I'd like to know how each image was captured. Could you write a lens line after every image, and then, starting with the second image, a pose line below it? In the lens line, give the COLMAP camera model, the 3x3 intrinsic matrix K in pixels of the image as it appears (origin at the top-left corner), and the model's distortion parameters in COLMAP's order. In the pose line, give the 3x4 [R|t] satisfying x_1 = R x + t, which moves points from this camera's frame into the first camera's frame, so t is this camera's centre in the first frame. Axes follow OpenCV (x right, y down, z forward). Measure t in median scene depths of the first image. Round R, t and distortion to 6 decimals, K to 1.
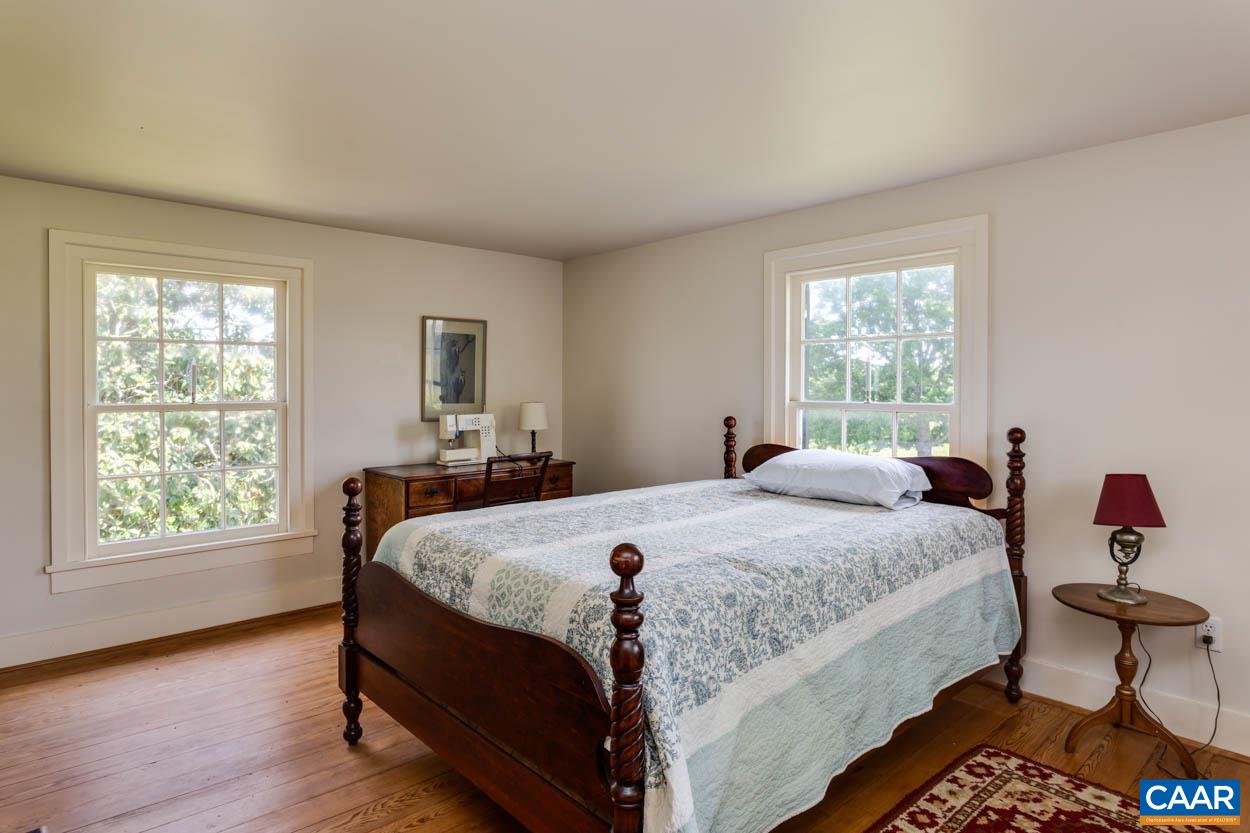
lens RADIAL K [[651.8, 0, 625.0], [0, 651.8, 416.5], [0, 0, 1]] dist [-0.002715, -0.000502]
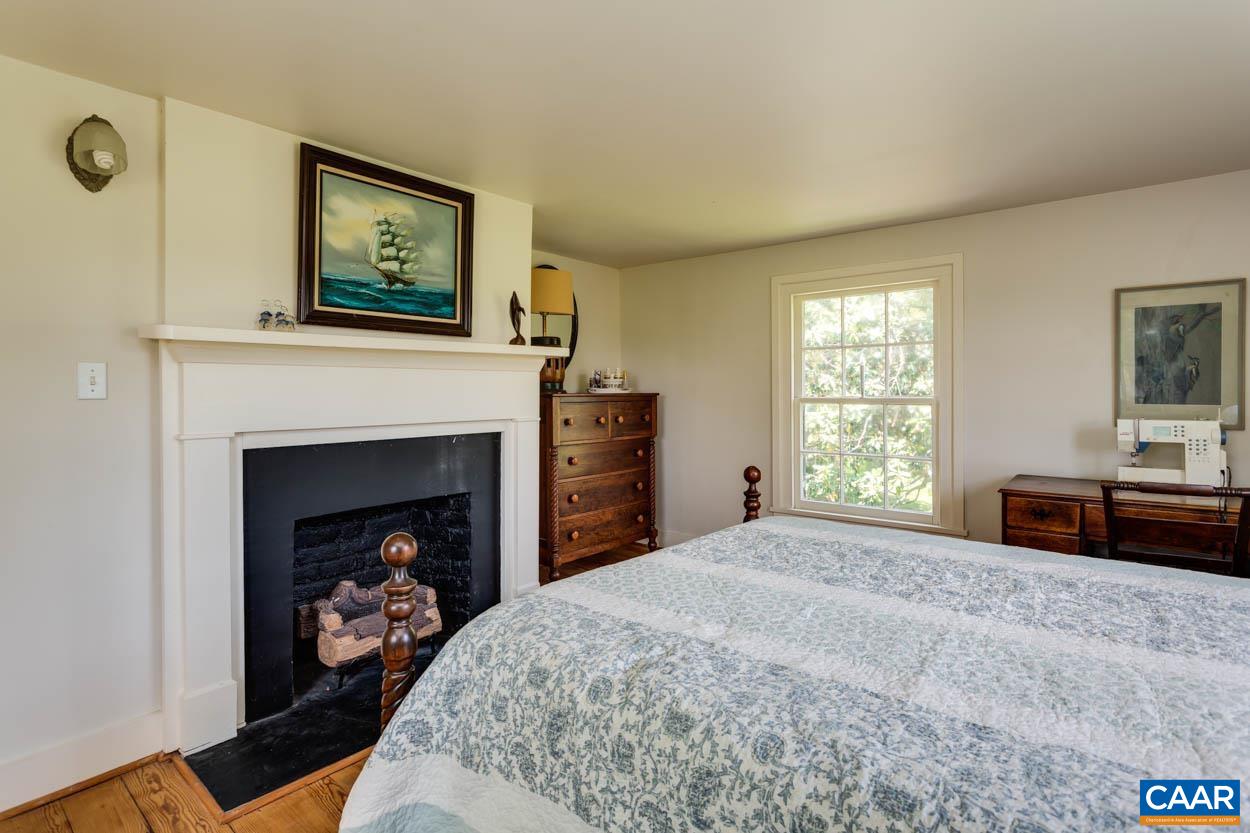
lens RADIAL K [[592.1, 0, 625.0], [0, 592.1, 387.9], [0, 0, 1]] dist [-0.022667, -0.000224]
pose [[0.189622, -0.002439, -0.981854, 0.316670], [-0.036903, 0.999273, -0.009609, -0.011853], [0.981163, 0.038055, 0.189394, 0.374892]]
